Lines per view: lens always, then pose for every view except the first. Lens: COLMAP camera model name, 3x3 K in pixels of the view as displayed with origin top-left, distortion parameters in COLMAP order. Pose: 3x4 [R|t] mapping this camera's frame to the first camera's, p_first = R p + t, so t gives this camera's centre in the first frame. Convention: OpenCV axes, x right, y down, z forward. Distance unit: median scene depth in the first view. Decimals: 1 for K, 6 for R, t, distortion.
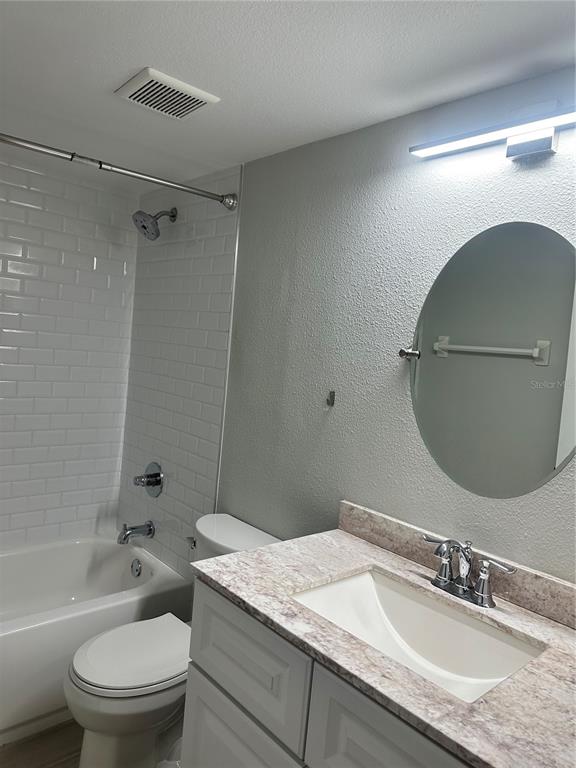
lens RADIAL K [[538.9, 0, 288.1], [0, 538.9, 380.7], [0, 0, 1]] dist [0.104522, -0.125378]
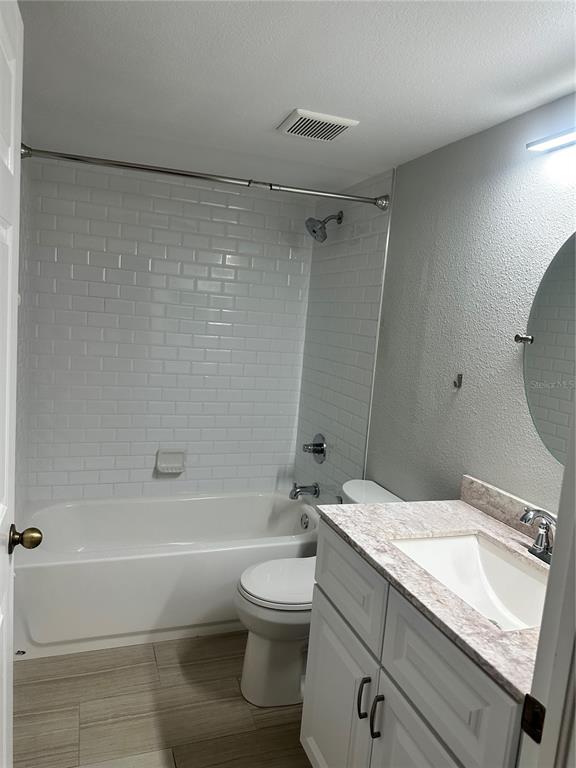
lens RADIAL K [[523.0, 0, 283.6], [0, 523.0, 383.9], [0, 0, 1]] dist [0.125852, -0.192282]
pose [[0.929839, 0.029697, -0.366766, 0.142921], [-0.018639, 0.999260, 0.033655, 0.010221], [0.367494, -0.024458, 0.929704, -0.115167]]
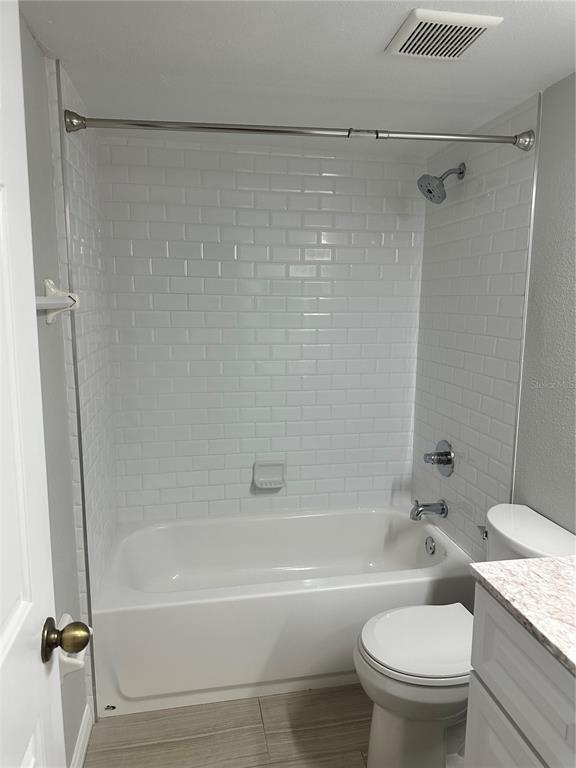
lens RADIAL K [[537.3, 0, 288.0], [0, 537.3, 384.0], [0, 0, 1]] dist [0.093014, -0.148432]
pose [[0.852539, -0.002462, -0.522657, 0.025526], [0.034042, 0.998127, 0.050828, -0.009596], [0.521553, -0.061125, 0.851026, 0.082508]]
